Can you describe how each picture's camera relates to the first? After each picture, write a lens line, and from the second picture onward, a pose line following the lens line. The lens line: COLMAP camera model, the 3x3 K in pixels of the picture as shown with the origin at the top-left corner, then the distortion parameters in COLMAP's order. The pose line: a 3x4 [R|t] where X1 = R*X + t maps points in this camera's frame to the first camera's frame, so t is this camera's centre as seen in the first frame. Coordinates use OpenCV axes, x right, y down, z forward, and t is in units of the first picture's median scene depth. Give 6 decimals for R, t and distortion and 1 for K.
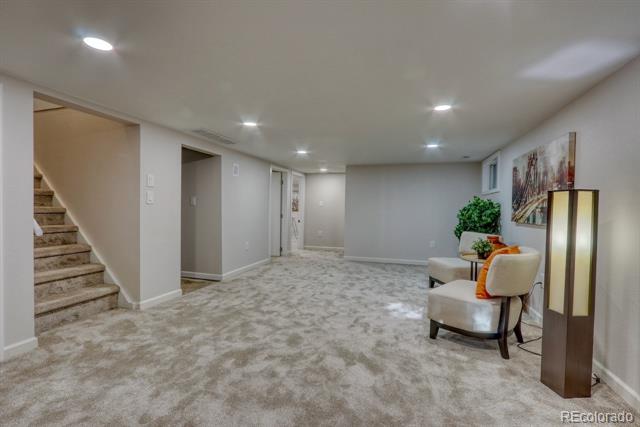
lens RADIAL K [[309.8, 0, 318.6], [0, 309.8, 202.7], [0, 0, 1]] dist [-0.018303, 0.000605]
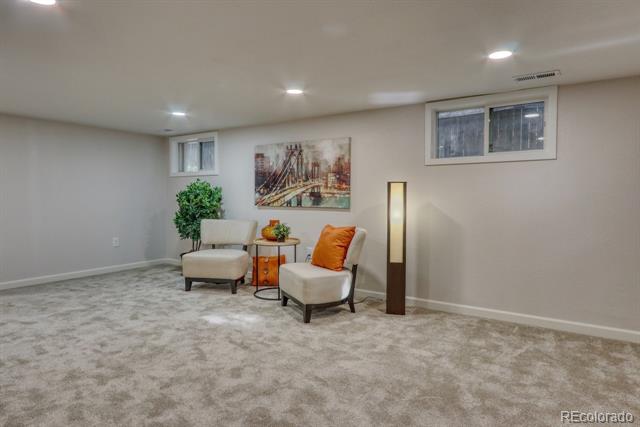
lens RADIAL K [[390.5, 0, 319.8], [0, 390.5, 199.9], [0, 0, 1]] dist [-0.040992, -0.000011]
pose [[0.313643, -0.053401, 0.948038, -0.677189], [0.001977, 0.998452, 0.055587, -0.036892], [-0.949539, -0.015560, 0.313263, 0.448121]]
